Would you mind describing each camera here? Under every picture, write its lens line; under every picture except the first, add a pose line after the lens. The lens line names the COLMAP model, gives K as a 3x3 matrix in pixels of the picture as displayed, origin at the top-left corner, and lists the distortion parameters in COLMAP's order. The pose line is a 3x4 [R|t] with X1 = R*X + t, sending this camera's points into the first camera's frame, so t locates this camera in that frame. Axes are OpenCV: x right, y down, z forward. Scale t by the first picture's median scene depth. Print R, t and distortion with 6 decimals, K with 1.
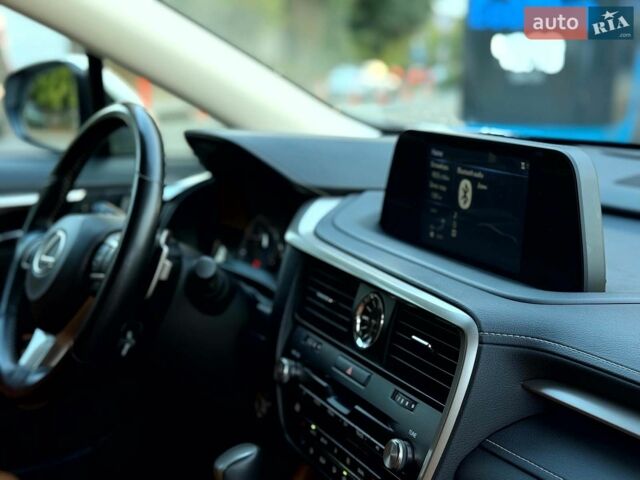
lens RADIAL K [[1000.5, 0, 320.0], [0, 1000.5, 240.0], [0, 0, 1]] dist [0.178631, -0.115339]
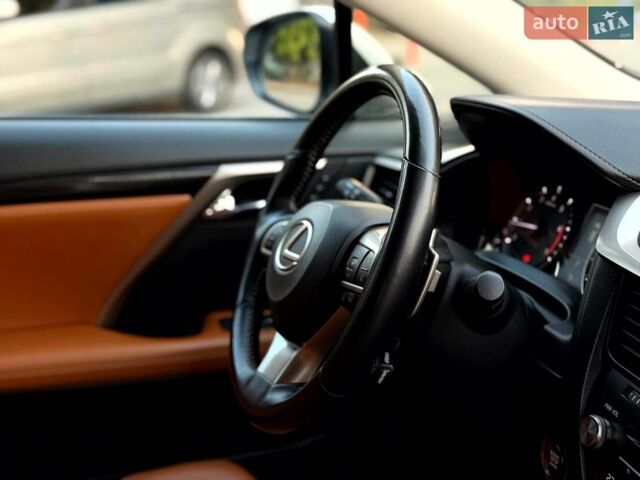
lens RADIAL K [[1000.5, 0, 320.0], [0, 1000.5, 240.0], [0, 0, 1]] dist [0.178631, -0.115339]
pose [[0.975276, 0.046518, -0.216037, -0.077819], [-0.035642, 0.997906, 0.053973, -0.045085], [0.218096, -0.044939, 0.974892, 0.224712]]
